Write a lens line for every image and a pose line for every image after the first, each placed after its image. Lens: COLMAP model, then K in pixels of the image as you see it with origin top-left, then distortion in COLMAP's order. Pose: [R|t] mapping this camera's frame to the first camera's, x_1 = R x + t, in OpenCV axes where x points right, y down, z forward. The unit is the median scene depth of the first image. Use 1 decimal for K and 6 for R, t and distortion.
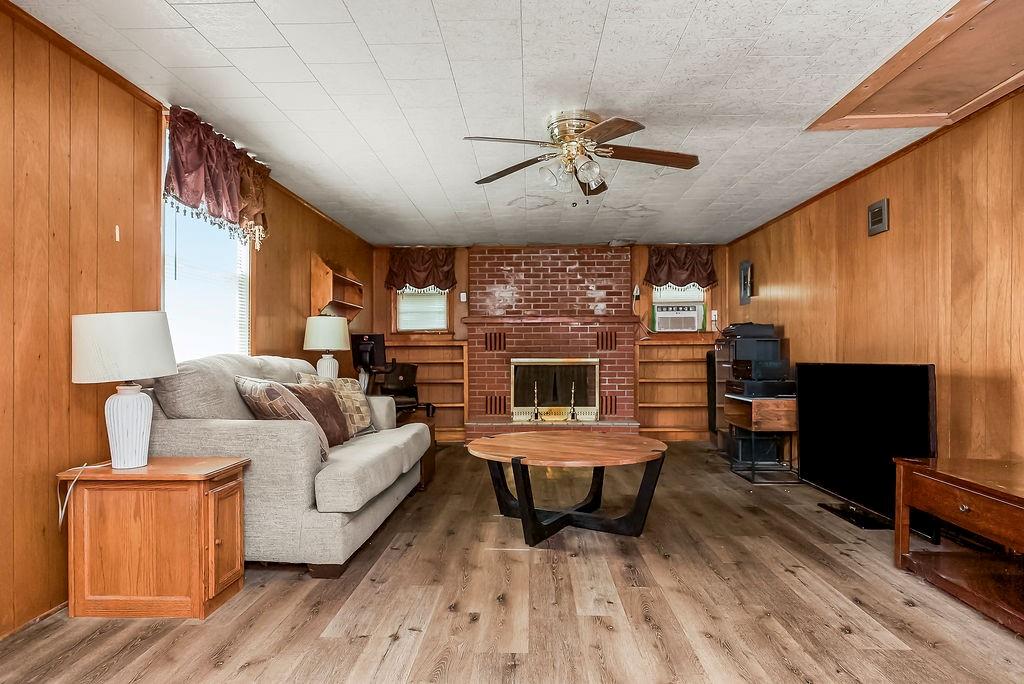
lens RADIAL K [[604.5, 0, 511.0], [0, 604.5, 350.7], [0, 0, 1]] dist [-0.019259, 0.005603]
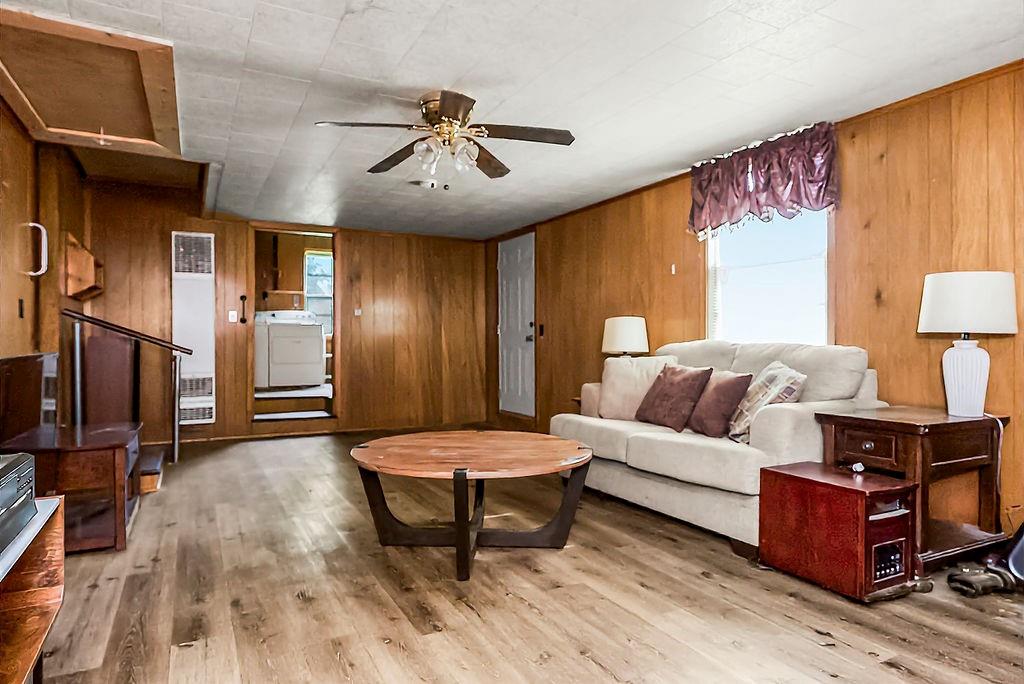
lens RADIAL K [[604.5, 0, 510.3], [0, 604.5, 341.6], [0, 0, 1]] dist [-0.019259, 0.005603]
pose [[-0.871001, 0.001797, -0.491278, 0.240414], [0.003253, 0.999992, -0.002110, 0.005005], [0.491271, -0.003436, -0.871000, 0.925749]]
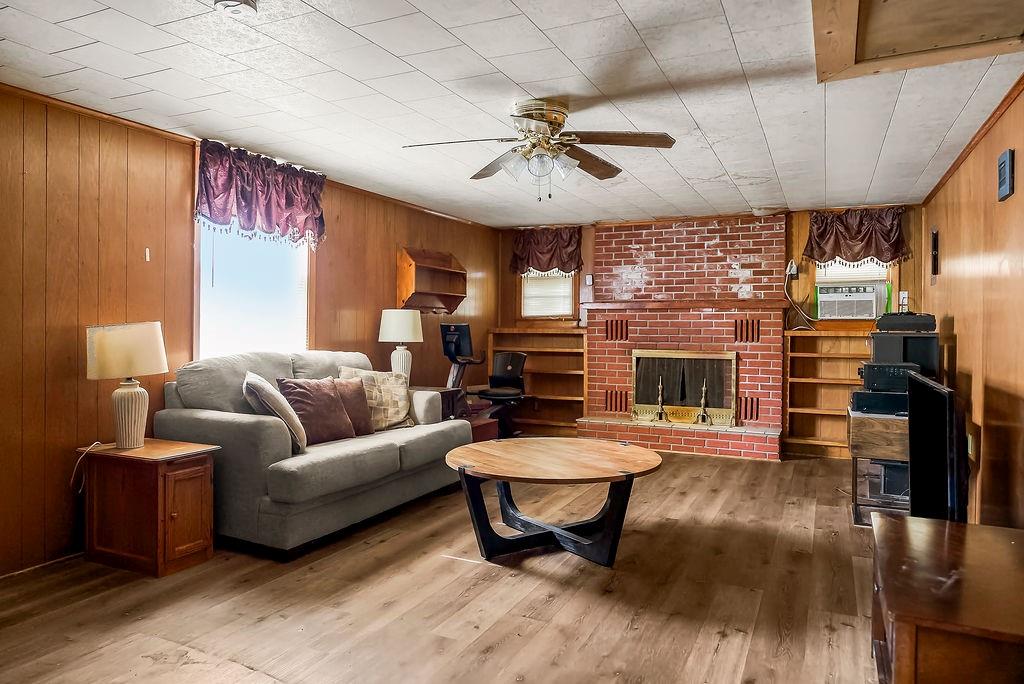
lens RADIAL K [[686.1, 0, 509.1], [0, 686.1, 324.0], [0, 0, 1]] dist [-0.004461, -0.005809]
pose [[0.915274, 0.006835, -0.402775, 0.238557], [-0.006533, 0.999976, 0.002122, -0.025258], [0.402780, 0.000689, 0.915297, 0.007187]]
